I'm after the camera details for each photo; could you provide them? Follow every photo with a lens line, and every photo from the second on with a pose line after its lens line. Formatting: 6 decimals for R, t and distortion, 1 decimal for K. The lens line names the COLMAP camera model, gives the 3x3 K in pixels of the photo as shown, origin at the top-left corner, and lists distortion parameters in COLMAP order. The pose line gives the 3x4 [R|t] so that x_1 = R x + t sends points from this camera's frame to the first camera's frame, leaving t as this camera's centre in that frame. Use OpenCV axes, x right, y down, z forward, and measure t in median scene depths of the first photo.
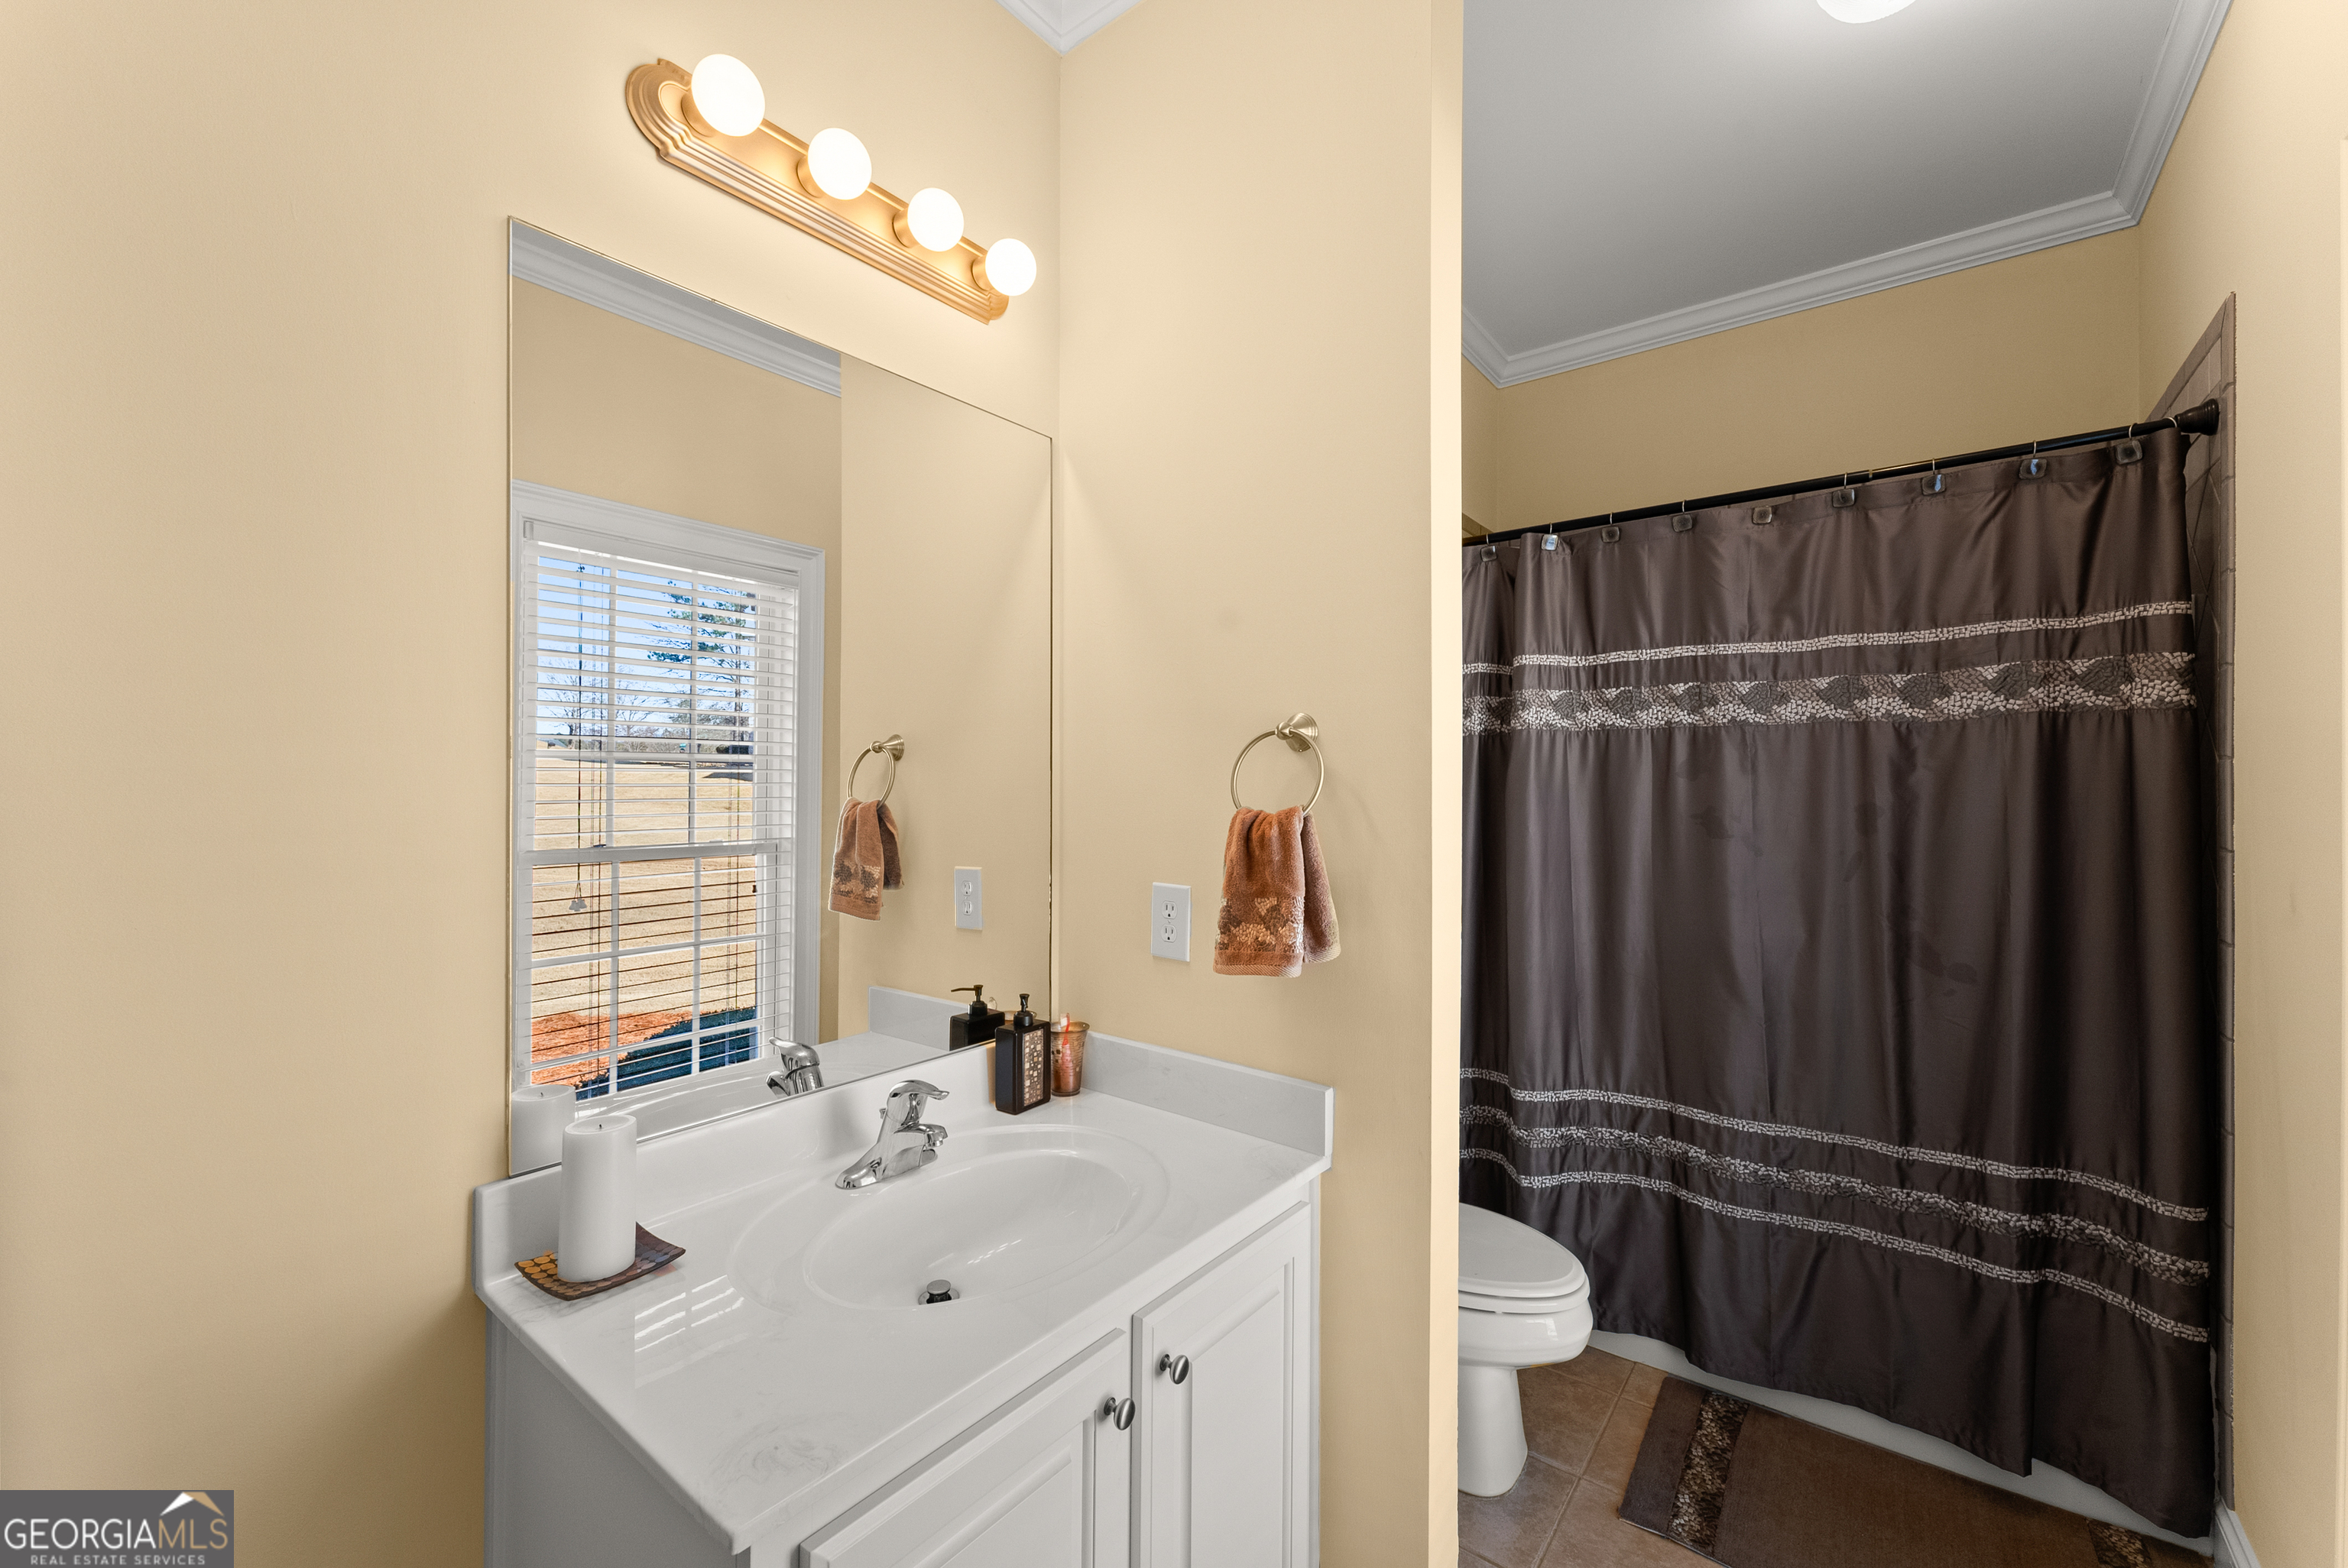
lens RADIAL K [[953.7, 0, 1169.9], [0, 953.7, 782.7], [0, 0, 1]] dist [0.003038, 0.000139]
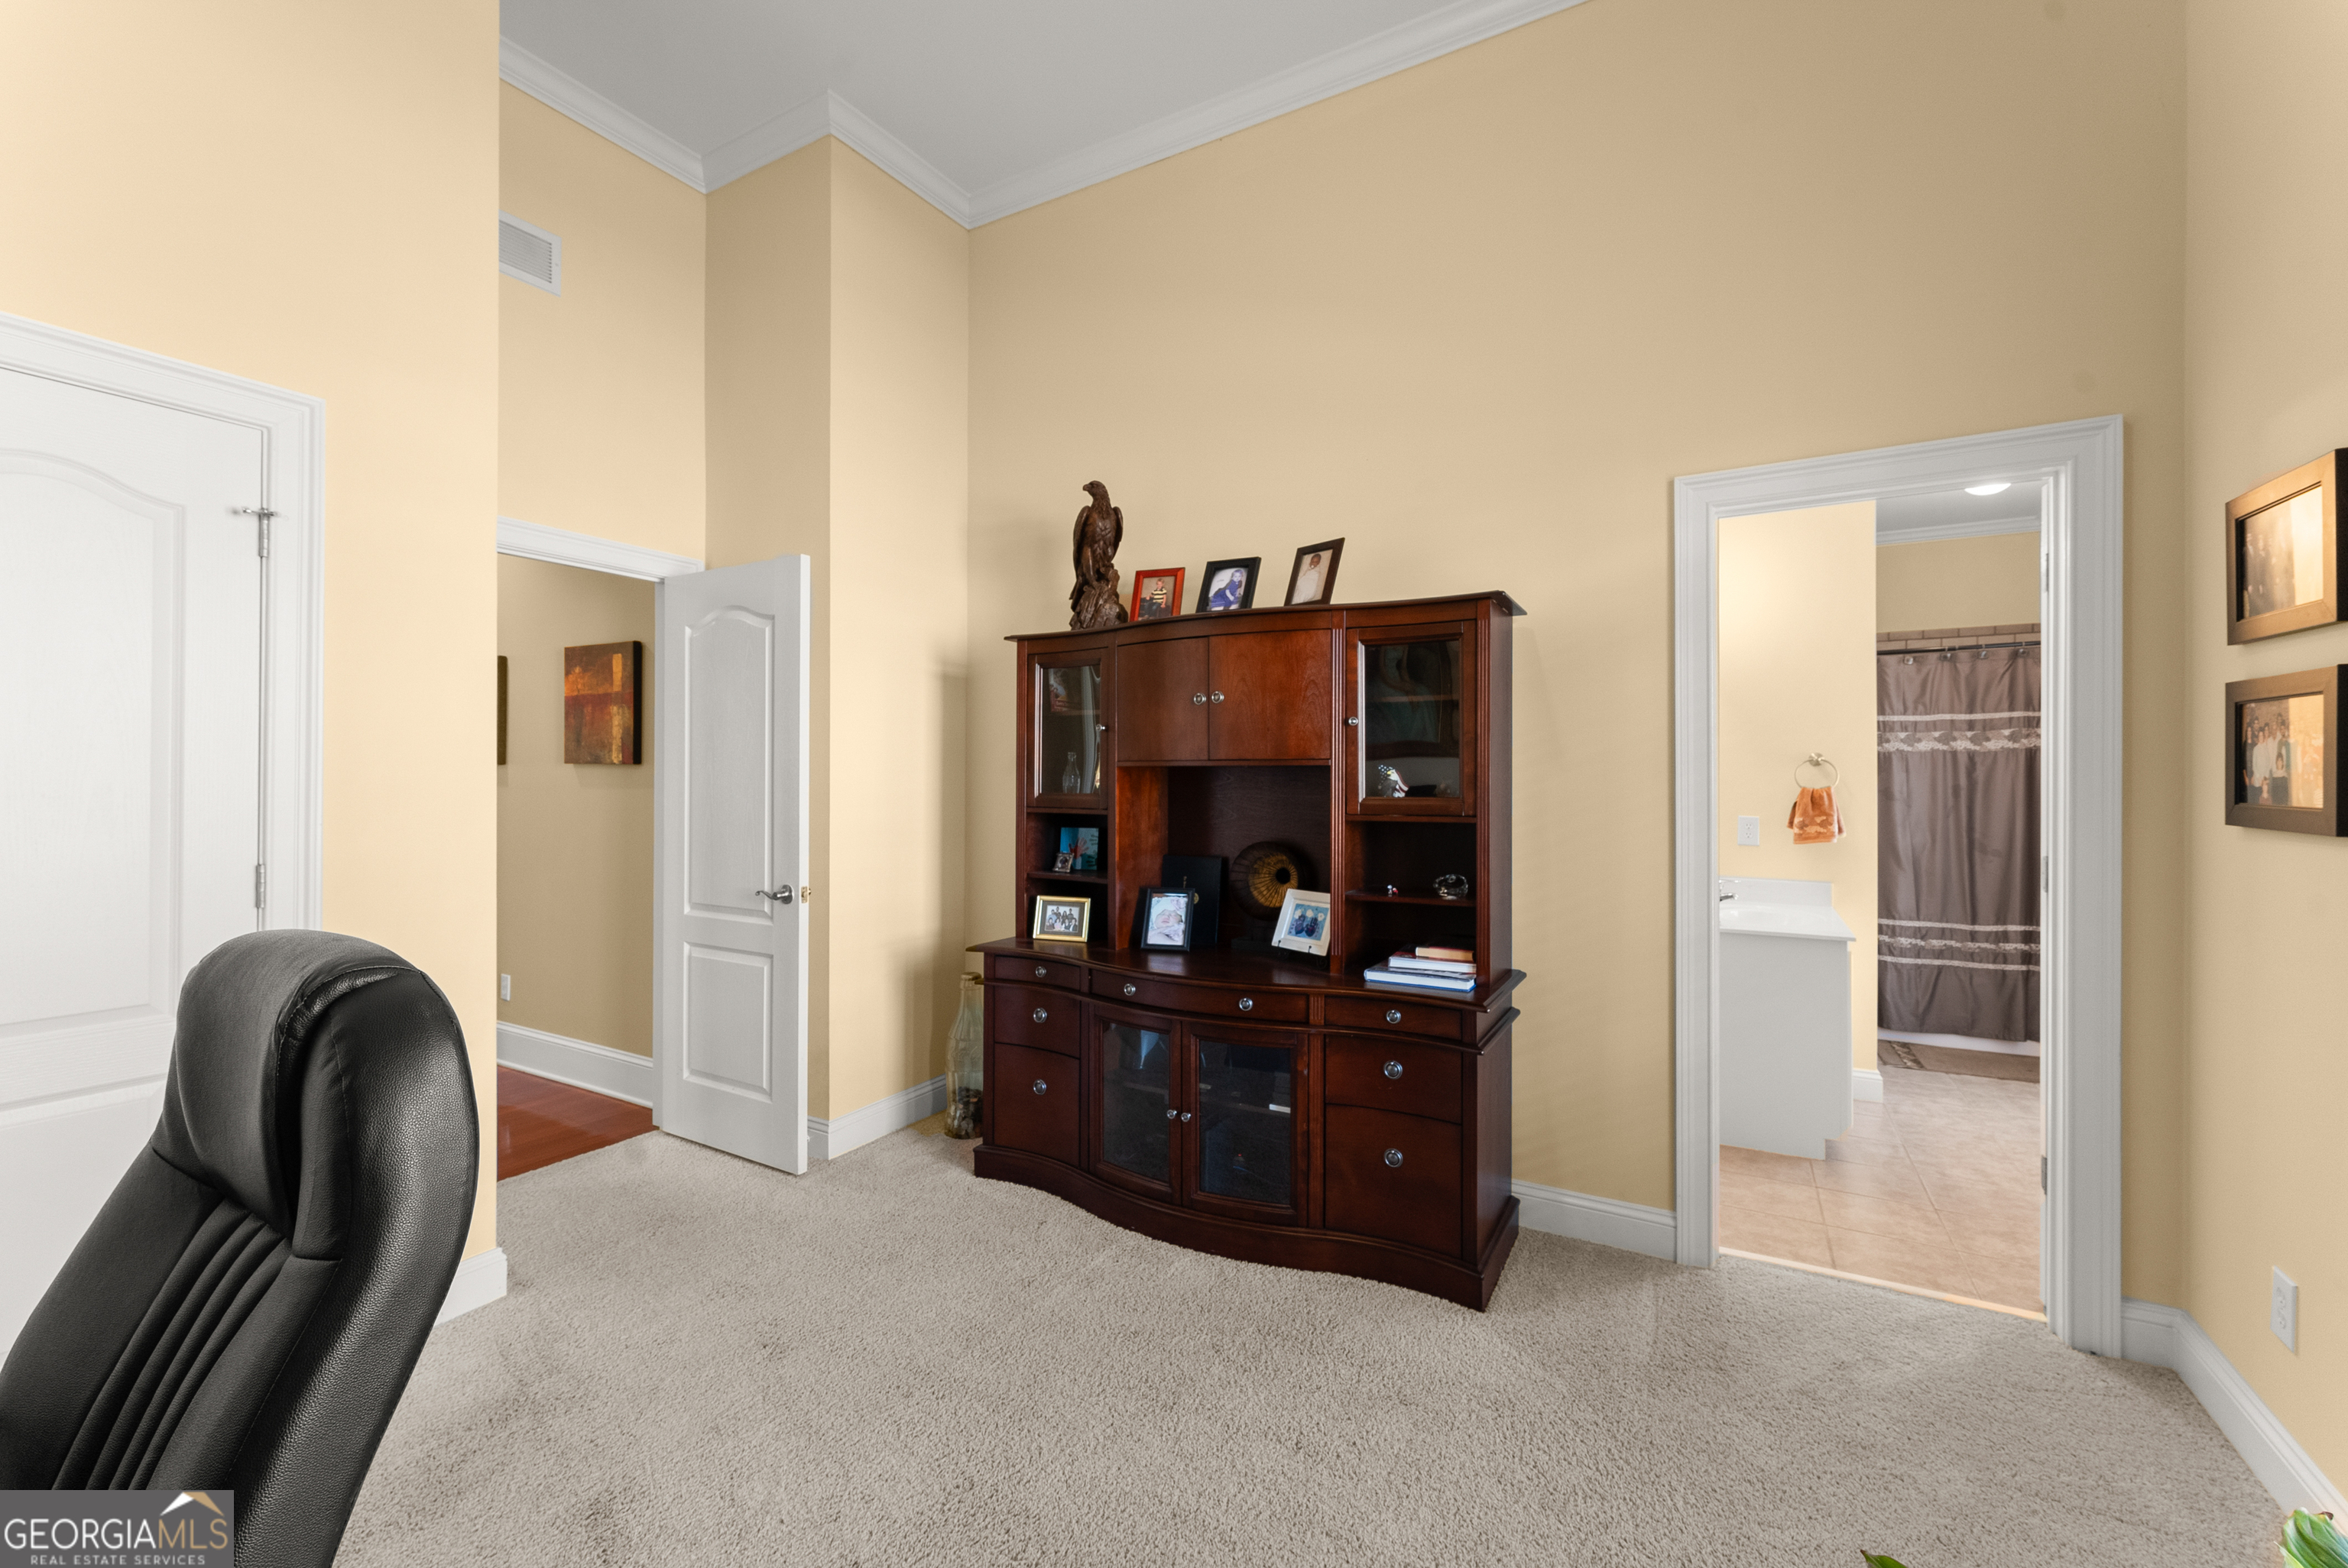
lens RADIAL K [[953.7, 0, 1195.1], [0, 953.7, 773.4], [0, 0, 1]] dist [0.003038, 0.000139]
pose [[0.989920, -0.002099, 0.141611, -1.533174], [0.002235, 0.999997, -0.000800, -0.010024], [-0.141609, 0.001109, 0.989922, -1.128417]]
